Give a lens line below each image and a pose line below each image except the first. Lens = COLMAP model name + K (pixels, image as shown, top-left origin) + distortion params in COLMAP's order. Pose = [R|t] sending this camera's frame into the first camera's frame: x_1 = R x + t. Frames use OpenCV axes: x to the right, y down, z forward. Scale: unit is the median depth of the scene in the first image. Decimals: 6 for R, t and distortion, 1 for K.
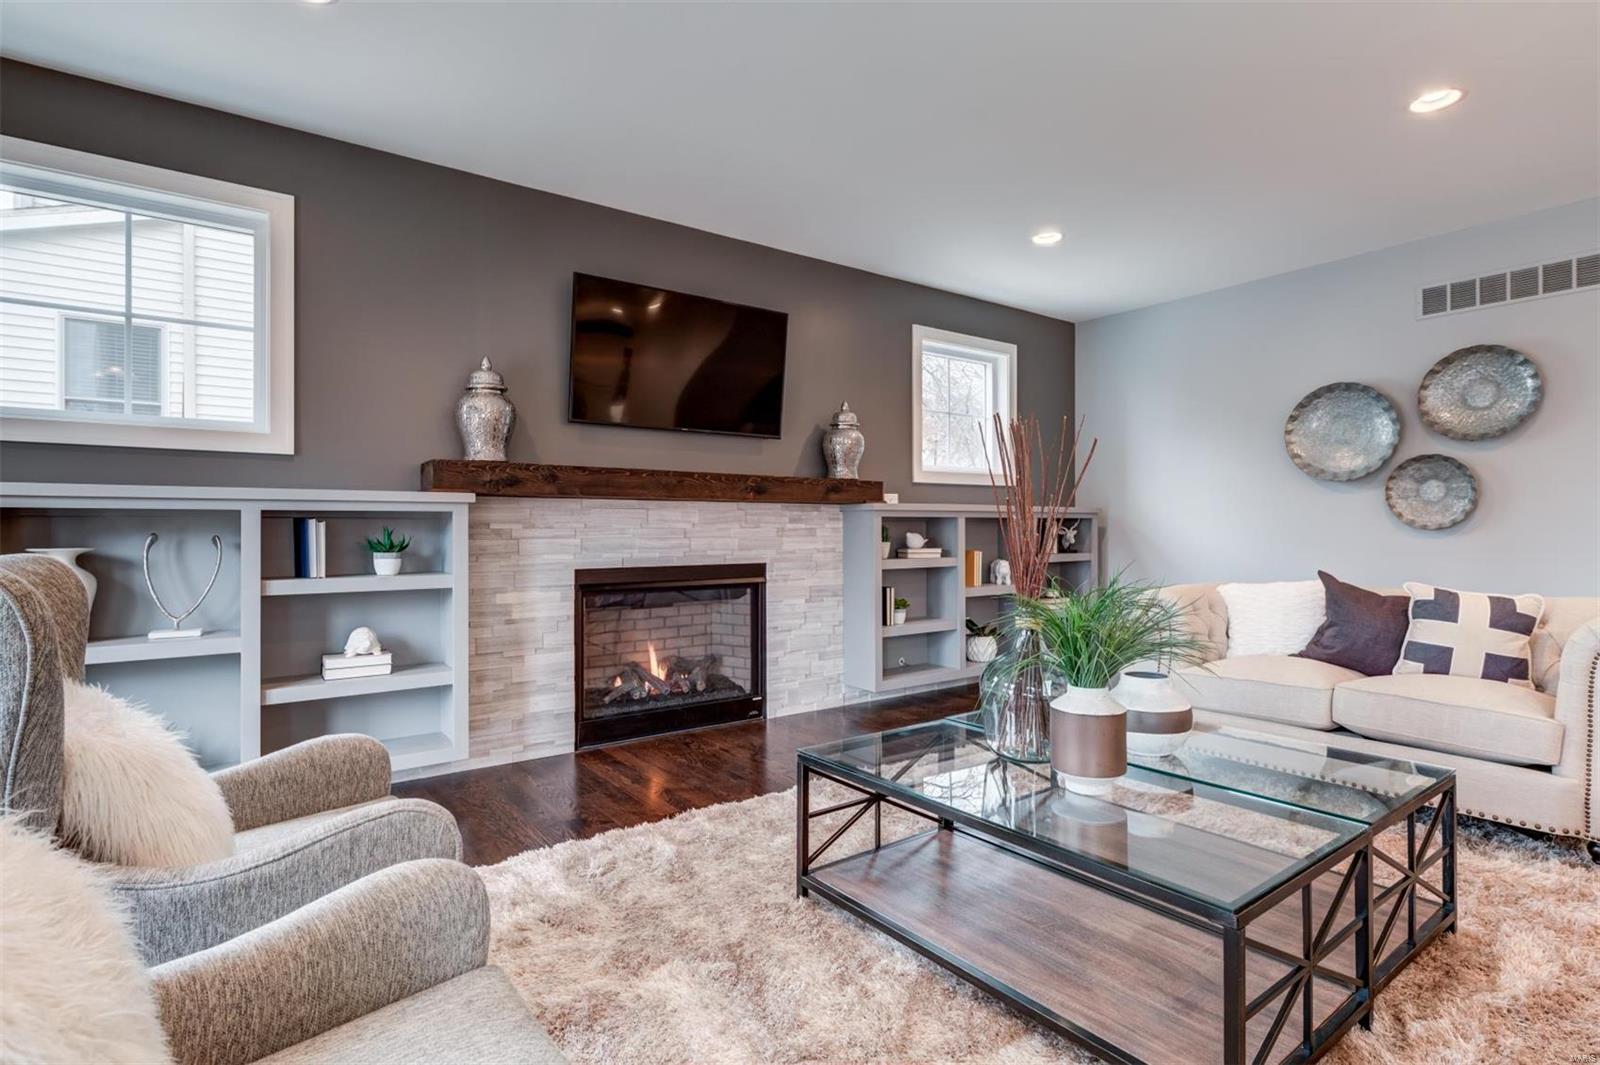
lens RADIAL K [[797.5, 0, 800.7], [0, 797.5, 525.6], [0, 0, 1]] dist [-0.000810, -0.000239]
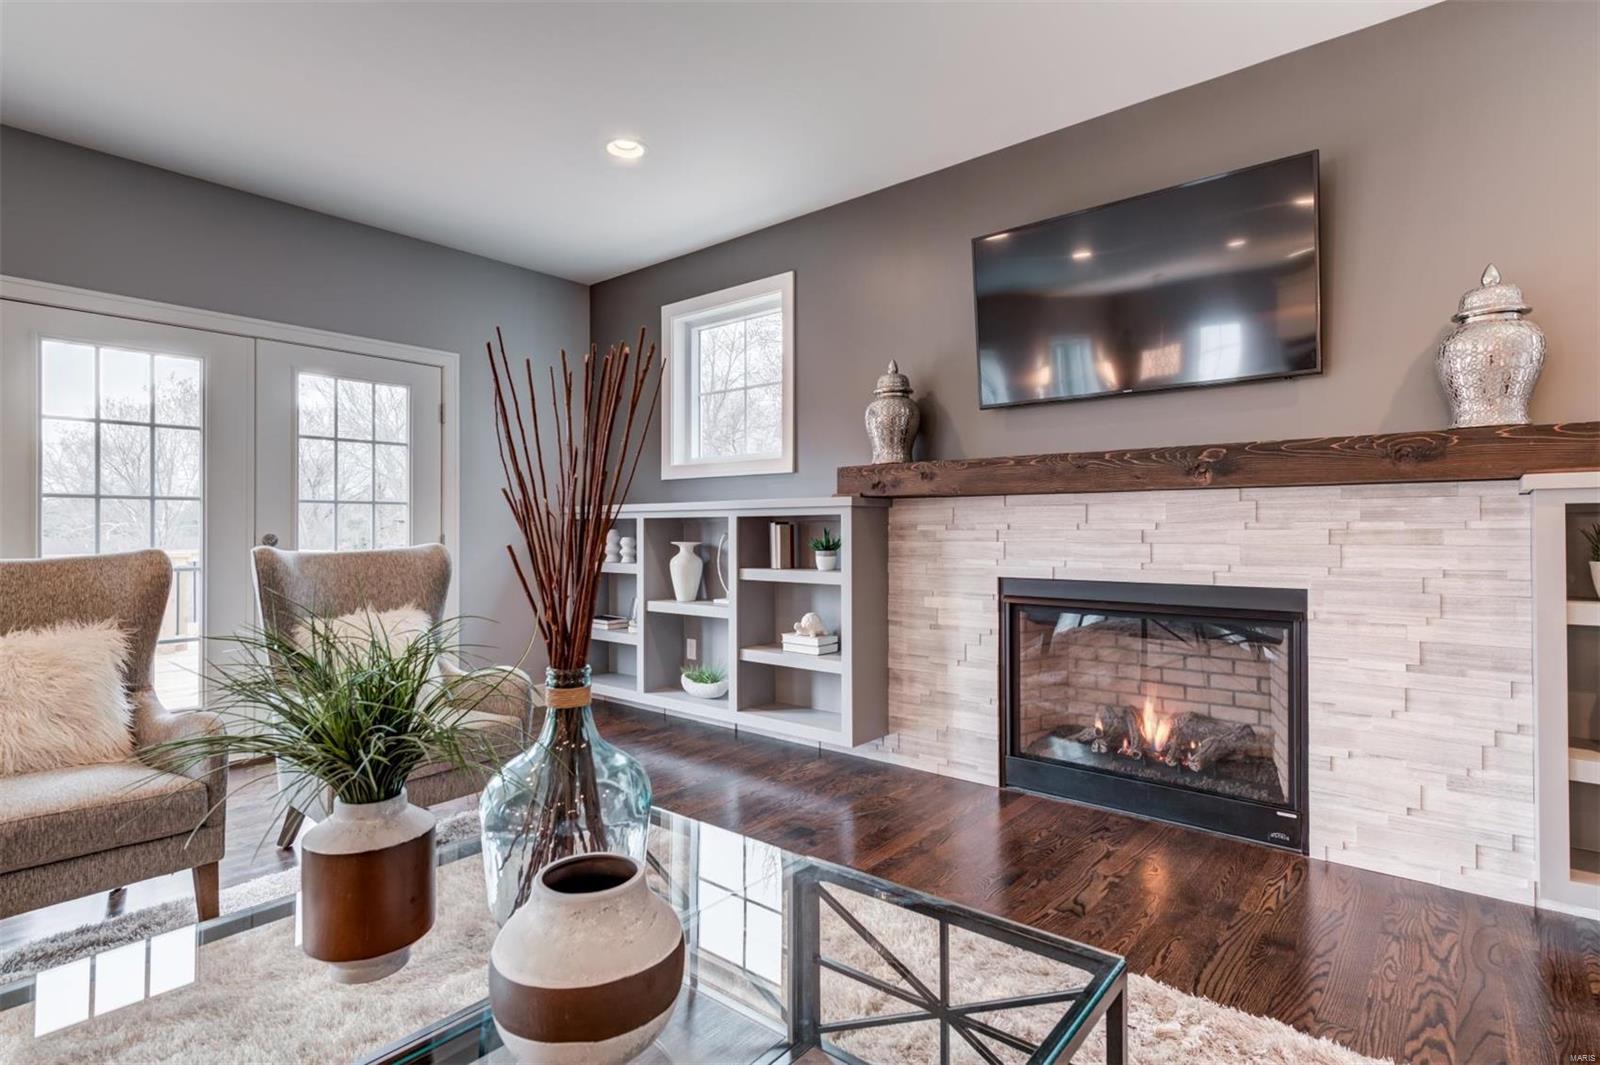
lens RADIAL K [[797.5, 0, 800.7], [0, 797.5, 525.6], [0, 0, 1]] dist [-0.000810, -0.000239]
pose [[0.242026, -0.002848, -0.970266, 0.447152], [0.005341, 0.999984, -0.001603, -0.000882], [0.970255, -0.004794, 0.242037, 0.513320]]
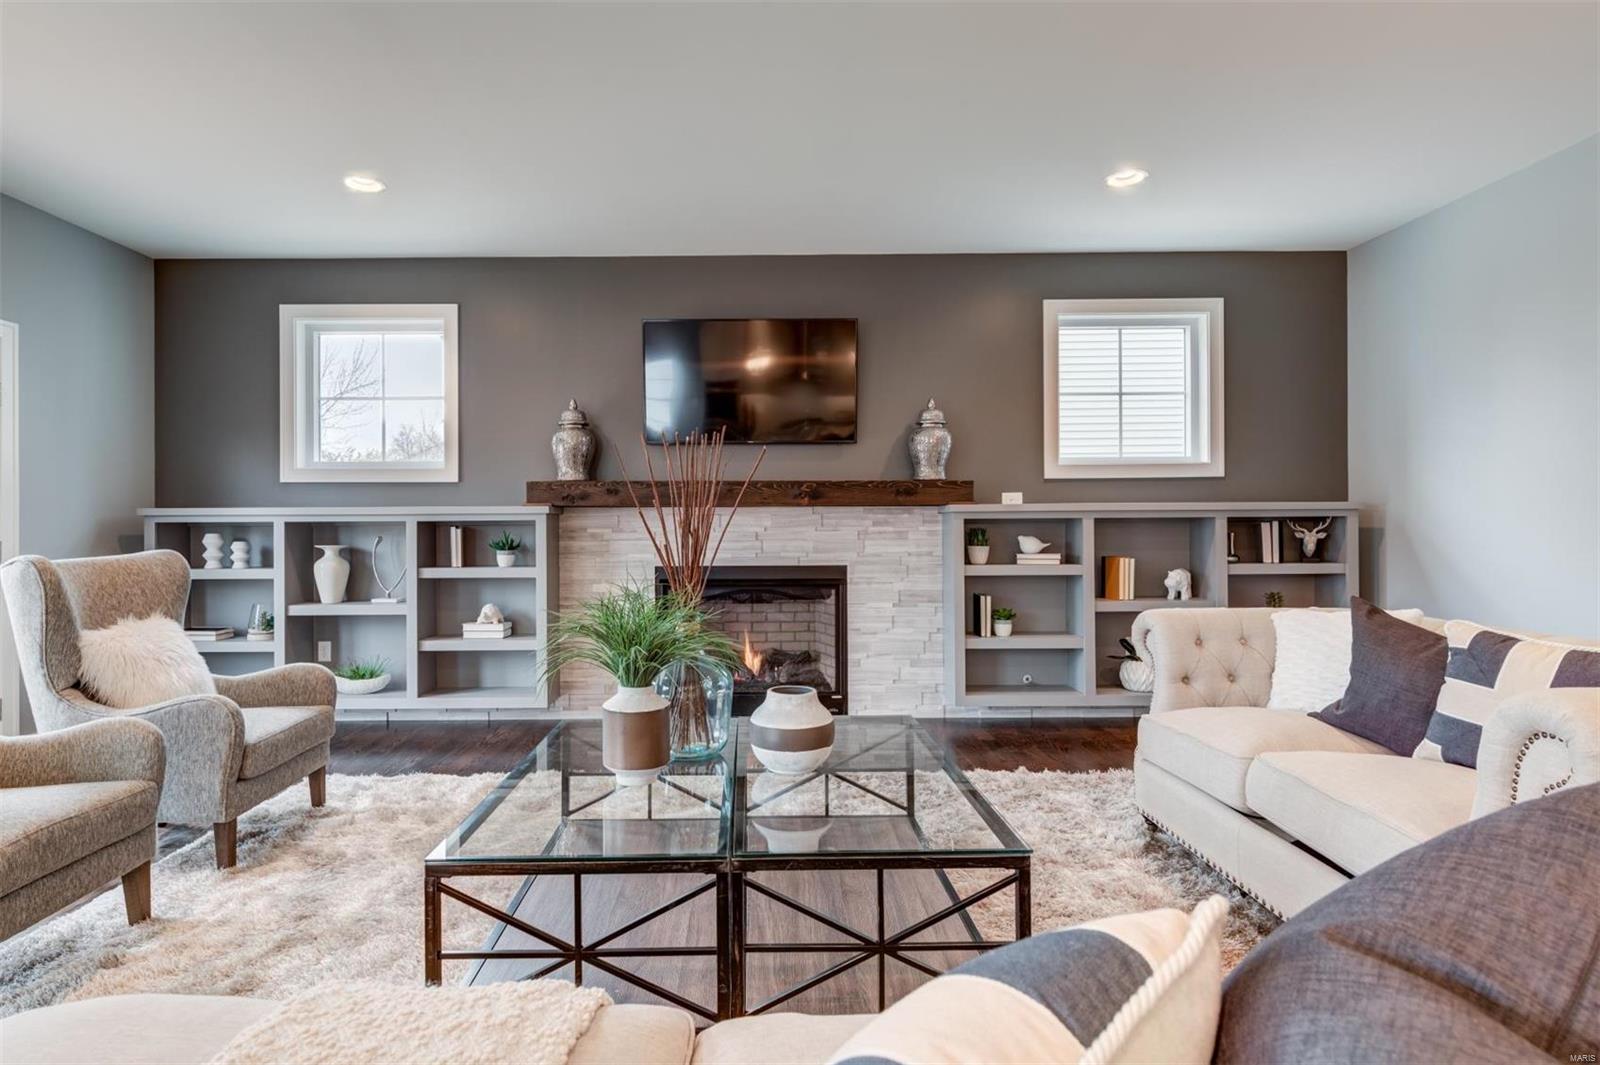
lens RADIAL K [[821.1, 0, 754.4], [0, 821.1, 526.5], [0, 0, 1]] dist [-0.001594, -0.000575]
pose [[0.802644, -0.002509, -0.596453, 0.502940], [0.005864, 0.999976, 0.003685, -0.007680], [0.596429, -0.006456, 0.802640, 0.089378]]
